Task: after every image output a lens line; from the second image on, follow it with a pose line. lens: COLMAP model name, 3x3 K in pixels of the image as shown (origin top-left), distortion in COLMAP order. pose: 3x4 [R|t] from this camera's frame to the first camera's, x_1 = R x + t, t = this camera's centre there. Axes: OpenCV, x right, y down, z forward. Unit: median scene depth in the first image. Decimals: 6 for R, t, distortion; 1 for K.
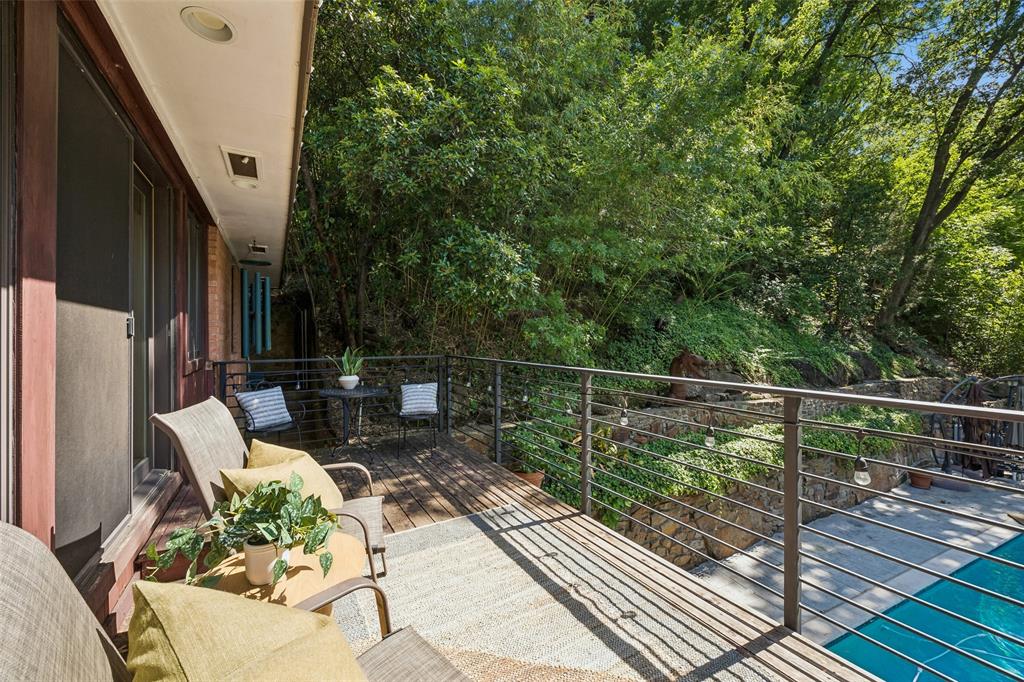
lens RADIAL K [[393.2, 0, 508.8], [0, 393.2, 336.7], [0, 0, 1]] dist [-0.002339, -0.000520]
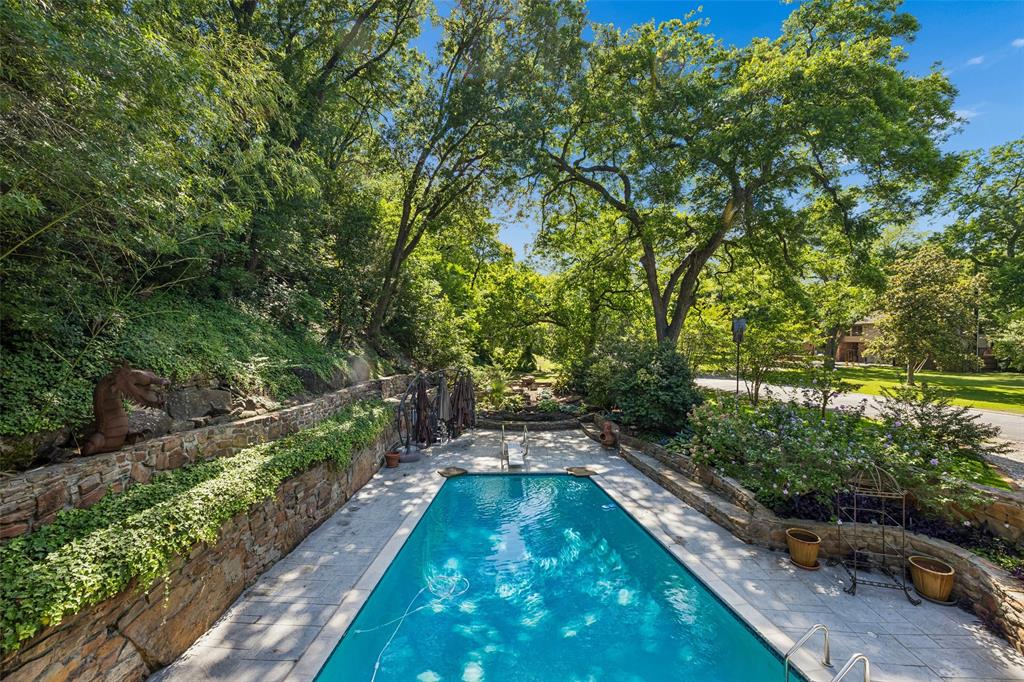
lens RADIAL K [[393.2, 0, 508.8], [0, 393.2, 336.7], [0, 0, 1]] dist [-0.002339, -0.000520]
pose [[0.475874, 0.011756, 0.879435, 0.122701], [0.003436, 0.999878, -0.015225, -0.000390], [-0.879507, 0.010267, 0.475776, 0.079600]]
